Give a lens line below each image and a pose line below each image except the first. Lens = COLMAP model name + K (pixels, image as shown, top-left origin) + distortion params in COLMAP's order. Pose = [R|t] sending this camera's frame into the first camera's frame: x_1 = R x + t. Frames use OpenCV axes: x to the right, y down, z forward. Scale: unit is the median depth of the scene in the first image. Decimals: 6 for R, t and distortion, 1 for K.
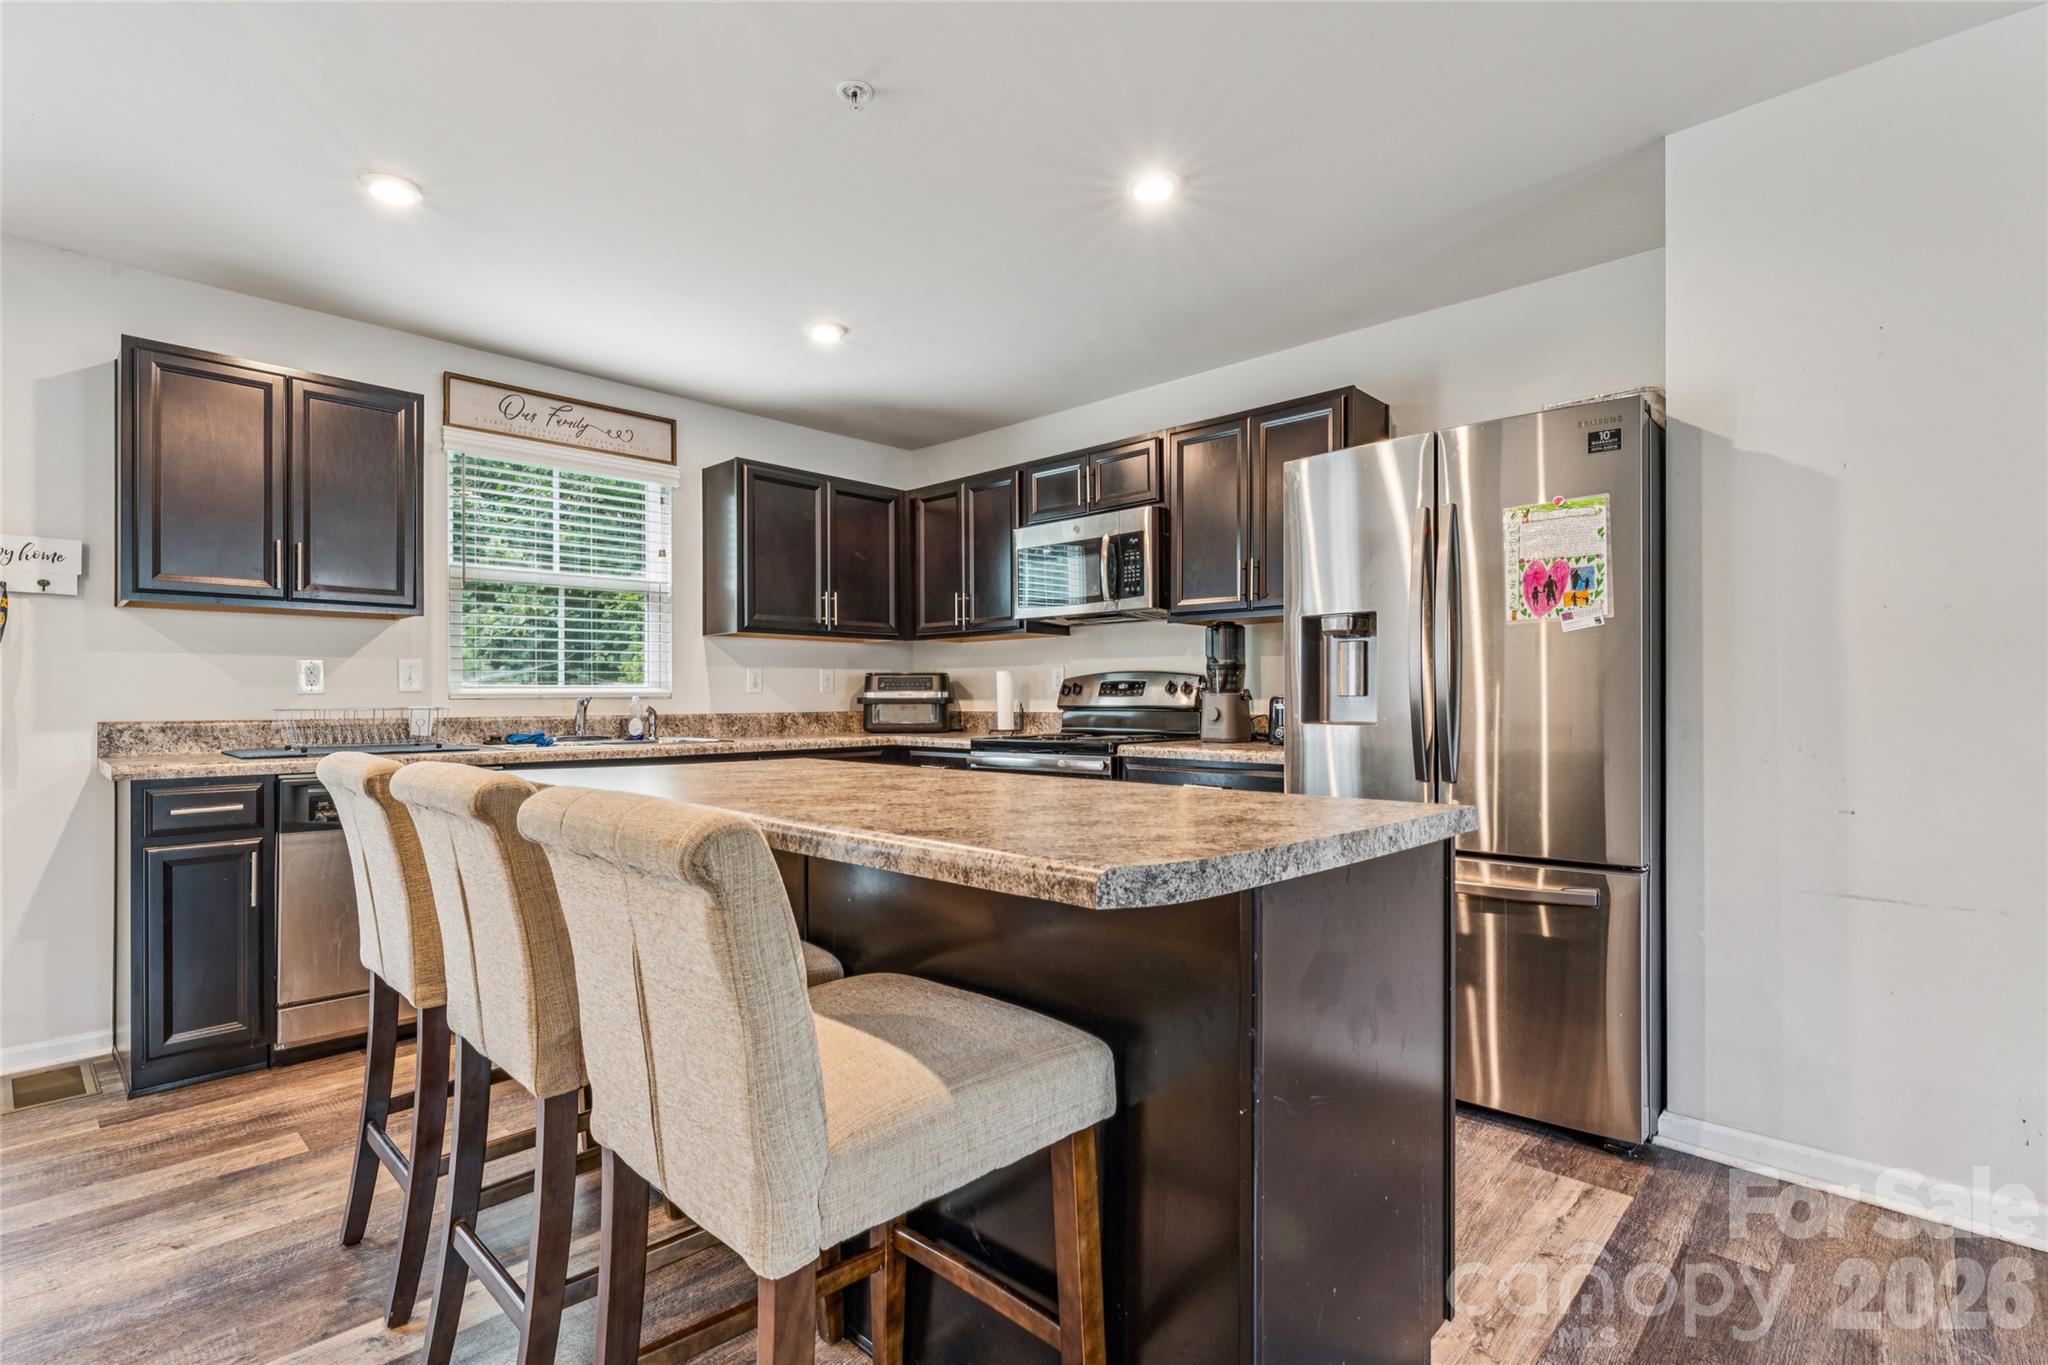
lens RADIAL K [[967.6, 0, 1023.1], [0, 967.6, 698.4], [0, 0, 1]] dist [-0.000772, -0.000130]
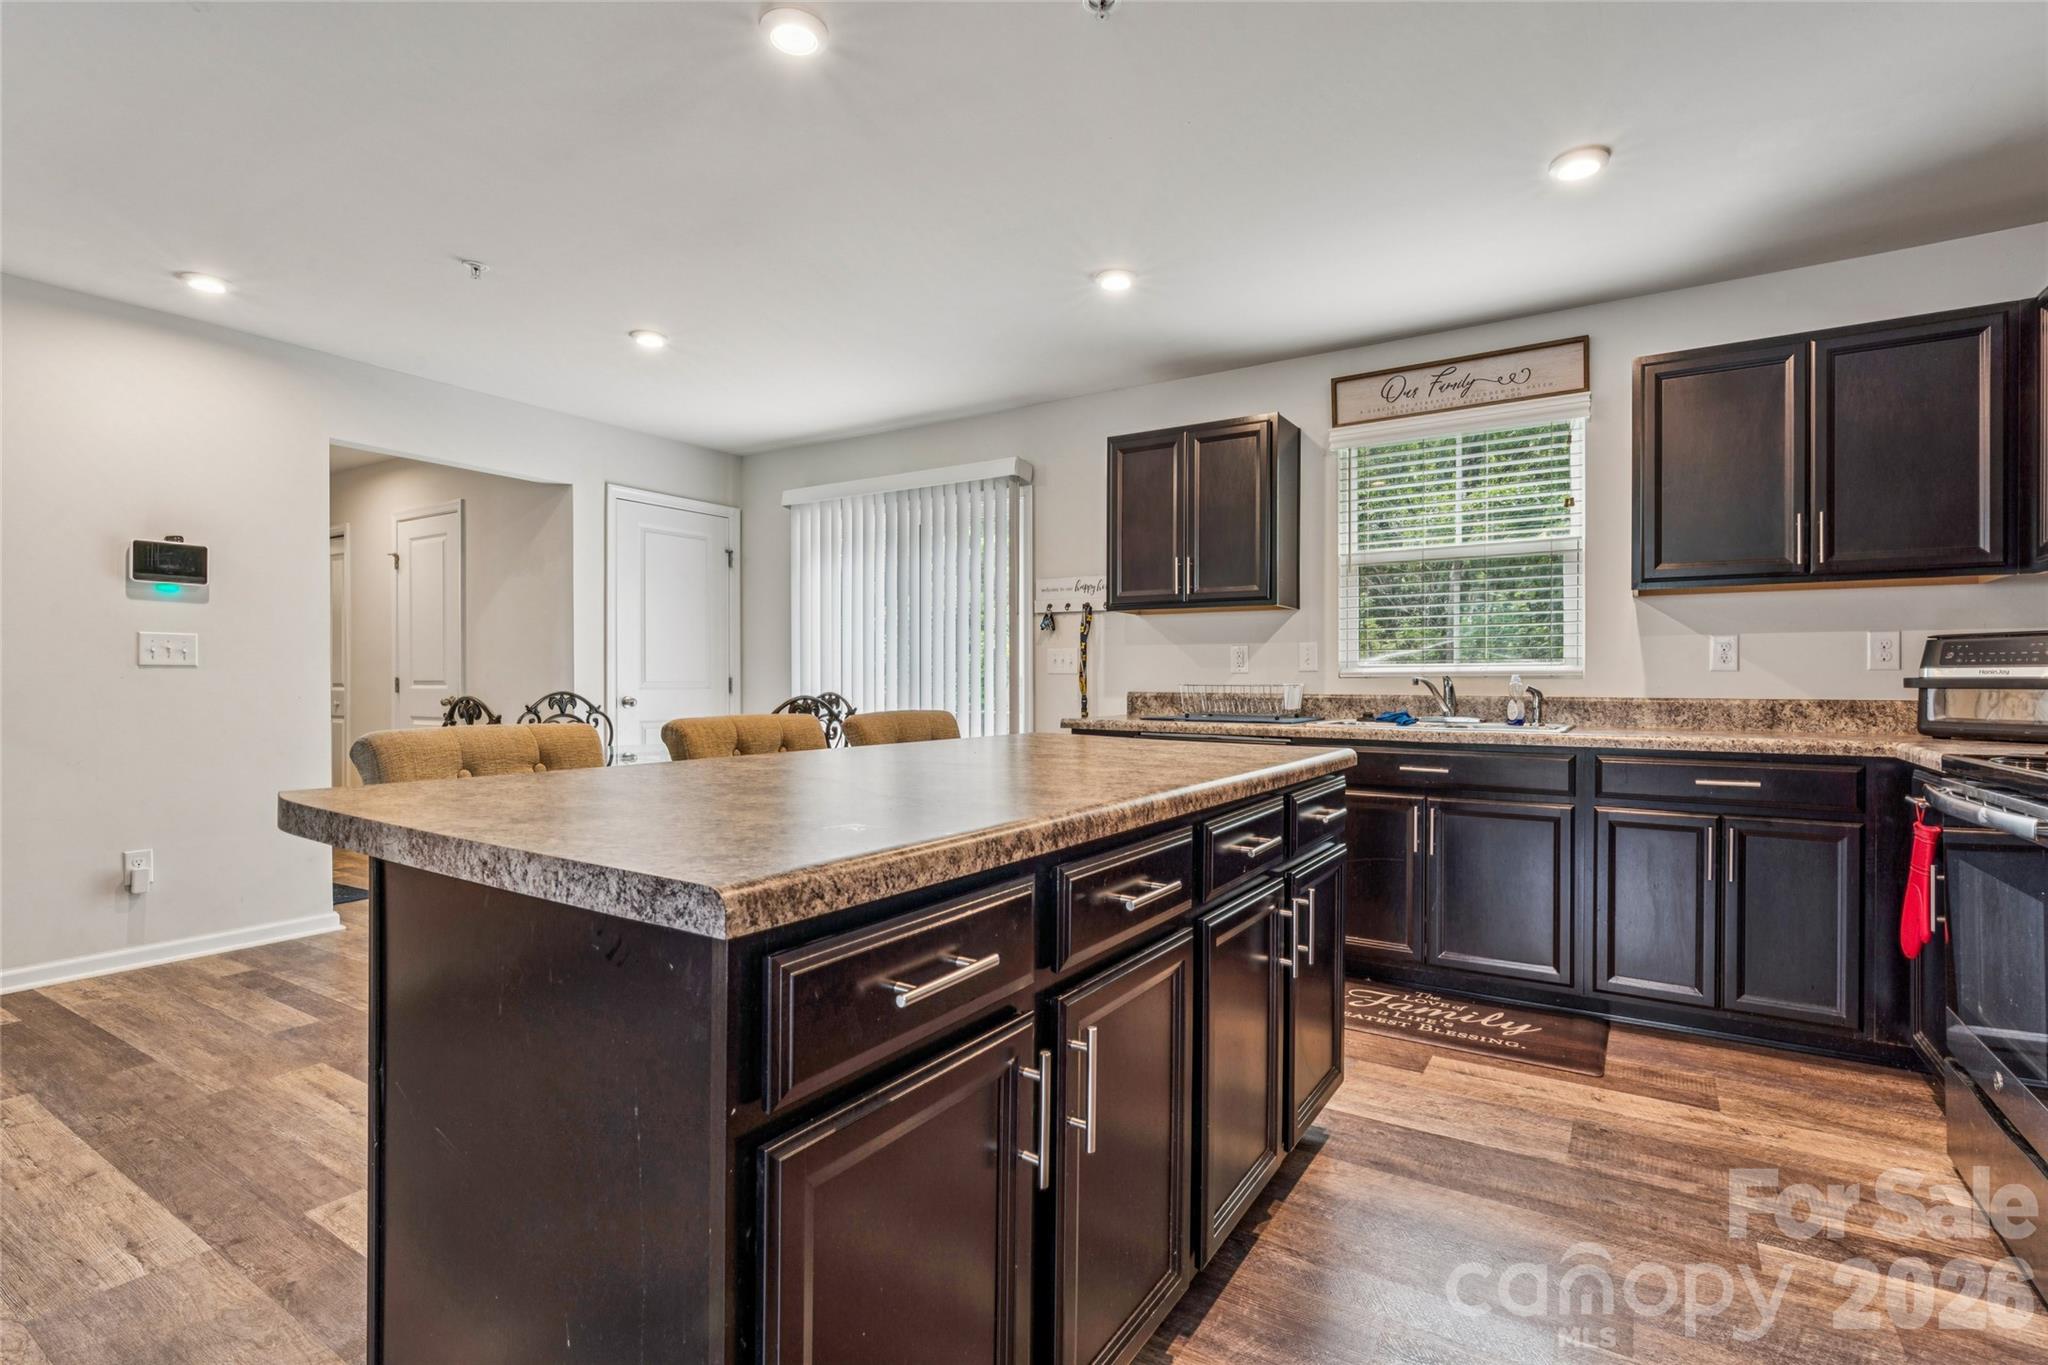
lens RADIAL K [[963.0, 0, 1023.0], [0, 963.0, 673.8], [0, 0, 1]] dist [0.028664, 0.000032]
pose [[0.203689, -0.001120, -0.979035, 0.362057], [-0.001351, 0.999998, -0.001425, -0.001512], [0.979035, 0.001613, 0.203687, 0.387982]]
